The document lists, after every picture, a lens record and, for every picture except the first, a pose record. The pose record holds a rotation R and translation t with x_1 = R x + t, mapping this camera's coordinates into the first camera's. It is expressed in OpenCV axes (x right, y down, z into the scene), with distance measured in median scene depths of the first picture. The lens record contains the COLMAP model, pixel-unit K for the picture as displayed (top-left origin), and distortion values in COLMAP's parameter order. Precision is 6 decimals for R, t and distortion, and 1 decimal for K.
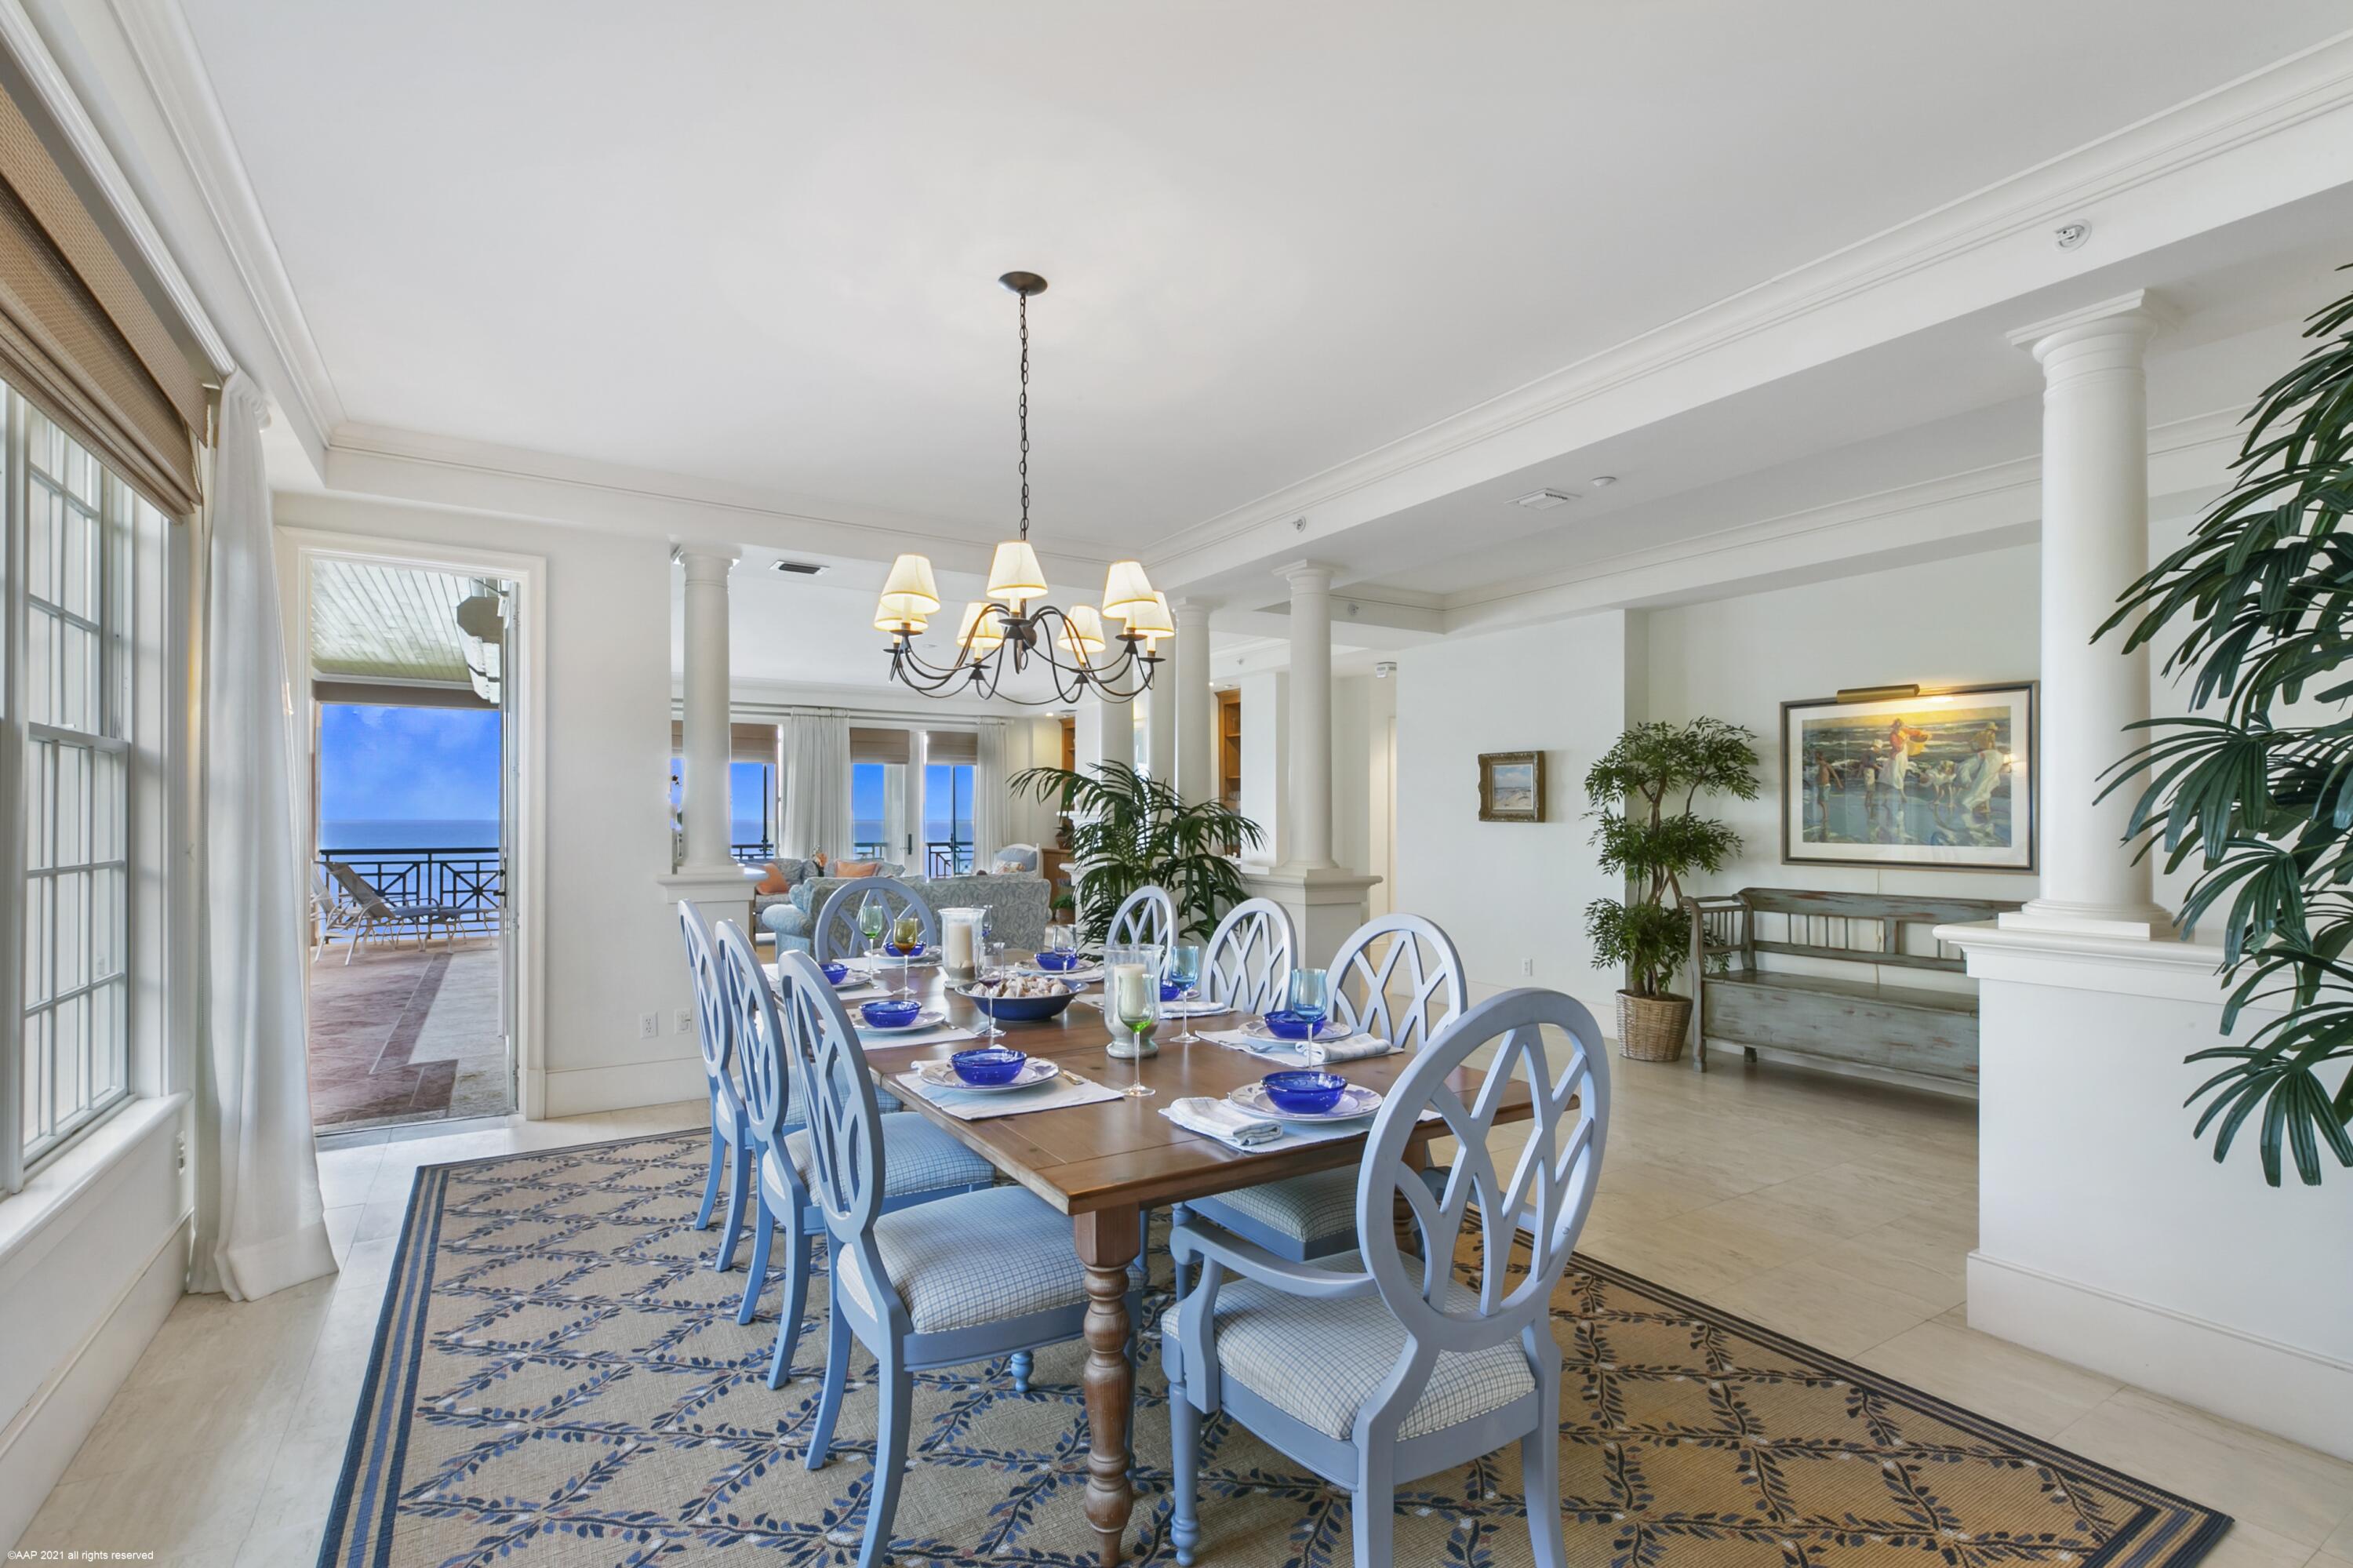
lens RADIAL K [[1084.1, 0, 1178.2], [0, 1084.1, 806.7], [0, 0, 1]] dist [-0.000798, -0.000180]
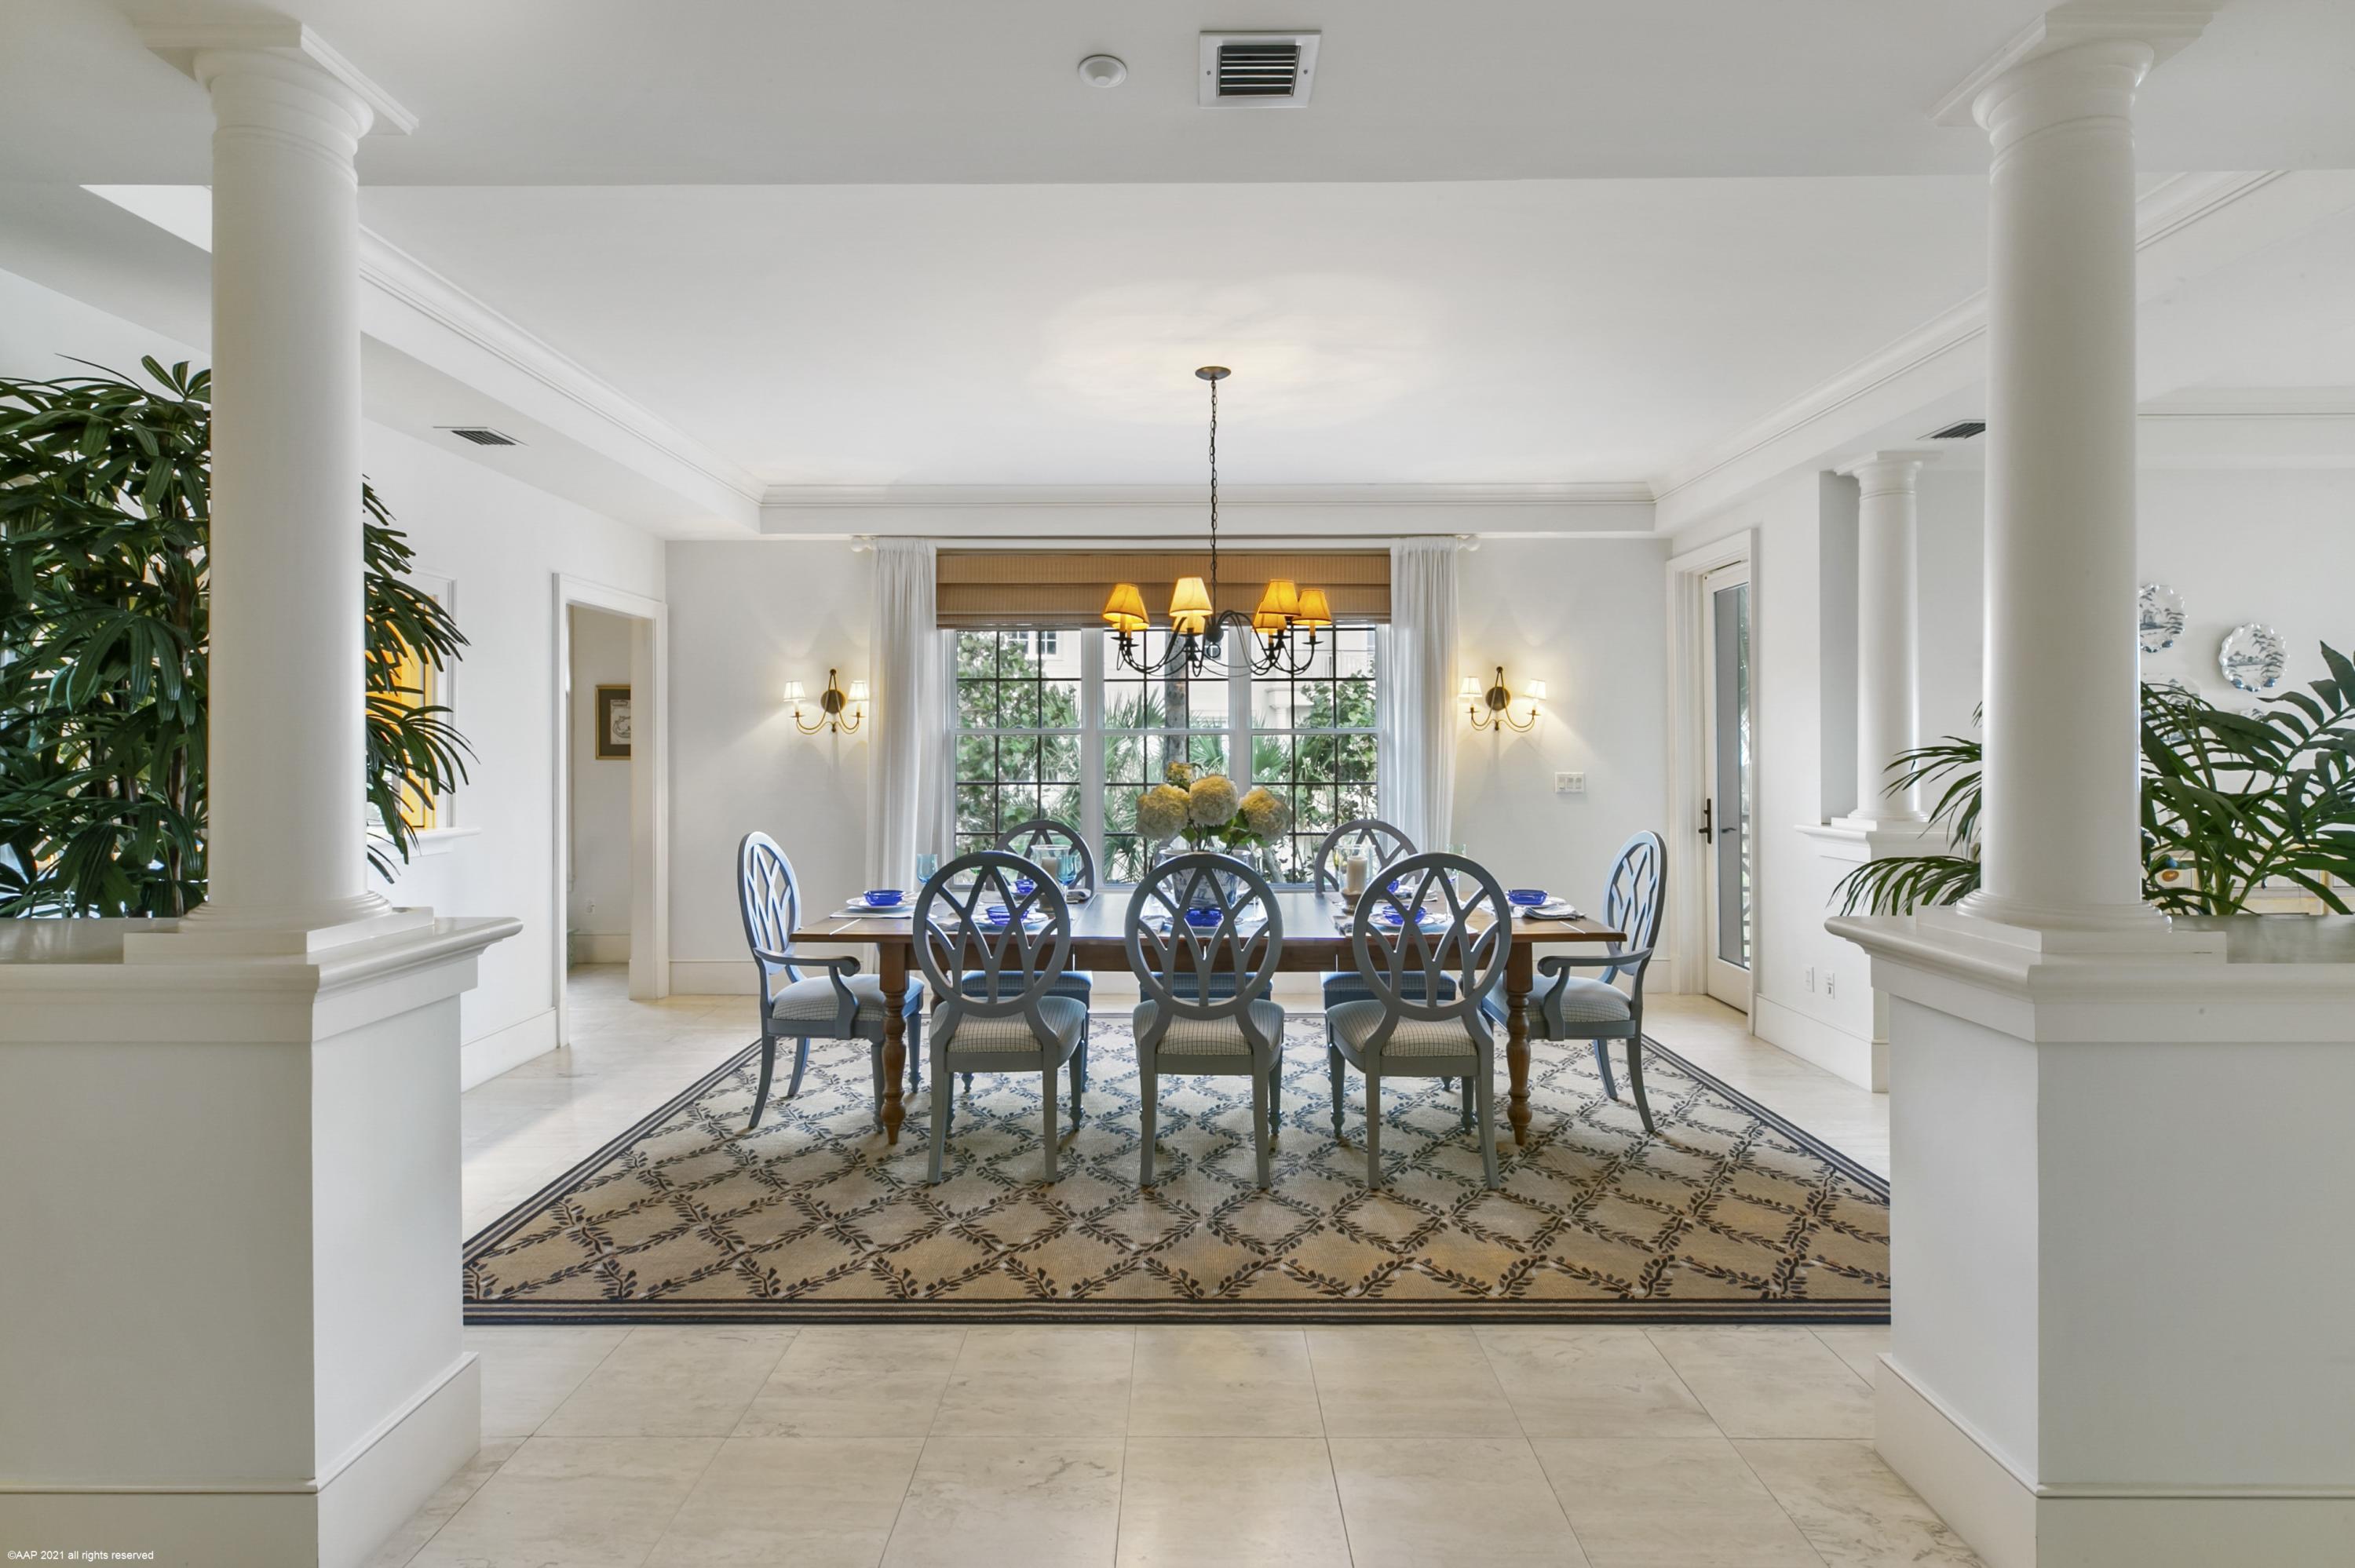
lens RADIAL K [[1084.8, 0, 1179.4], [0, 1084.8, 763.7], [0, 0, 1]] dist [-0.000798, -0.000180]
pose [[-0.538399, 0.006184, -0.842667, 1.222458], [0.008997, 0.999958, 0.001590, 0.002867], [0.842642, -0.006725, -0.538432, 2.025211]]
